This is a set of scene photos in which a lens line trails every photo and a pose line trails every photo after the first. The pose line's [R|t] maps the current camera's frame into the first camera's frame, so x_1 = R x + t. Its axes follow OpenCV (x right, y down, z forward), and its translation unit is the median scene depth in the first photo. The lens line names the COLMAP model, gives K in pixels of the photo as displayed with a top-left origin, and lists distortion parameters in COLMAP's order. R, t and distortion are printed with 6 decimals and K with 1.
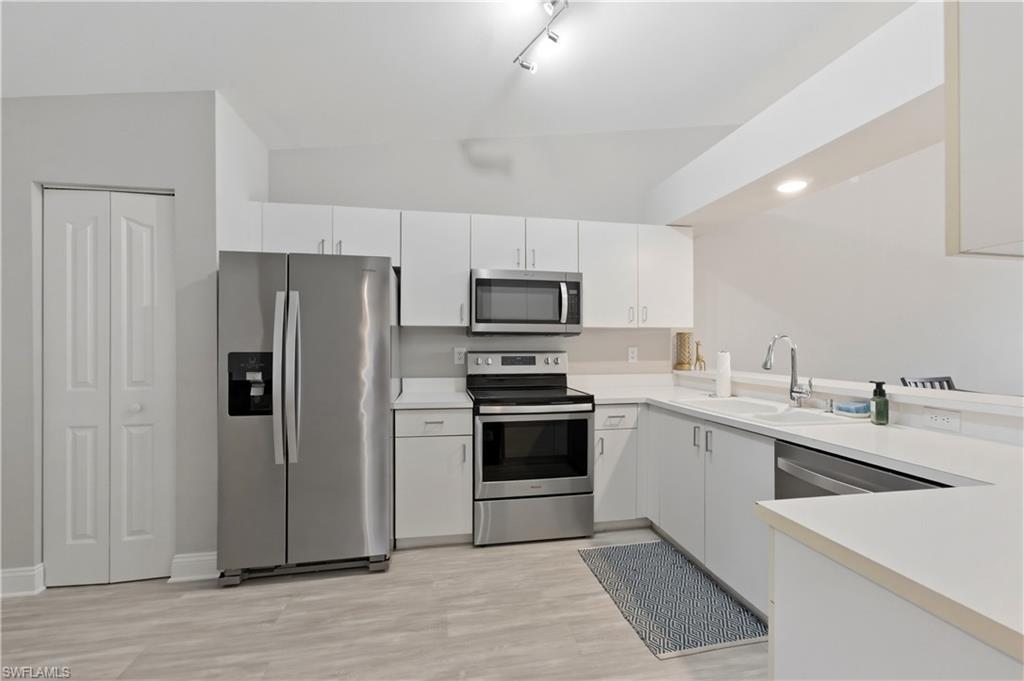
lens RADIAL K [[418.4, 0, 517.7], [0, 418.4, 347.3], [0, 0, 1]] dist [0.001194, 0.000847]
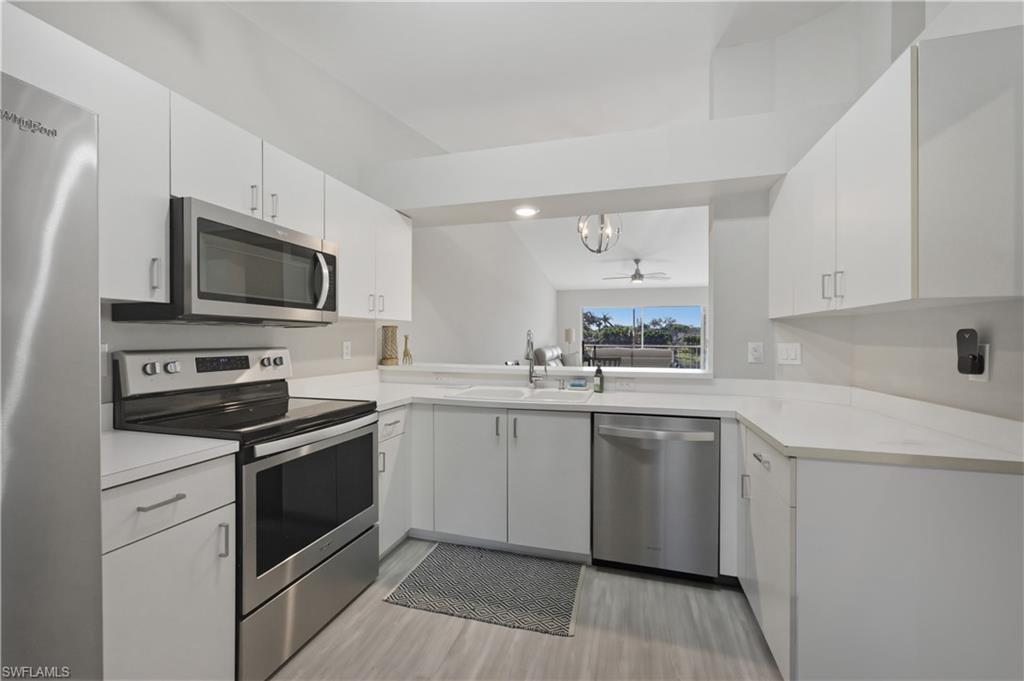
lens RADIAL K [[418.4, 0, 516.0], [0, 418.4, 337.1], [0, 0, 1]] dist [0.001194, 0.000847]
pose [[0.448130, 0.006801, 0.893943, -0.380487], [-0.001043, 0.999974, -0.007085, -0.003291], [-0.893968, 0.002243, 0.448125, 0.364946]]
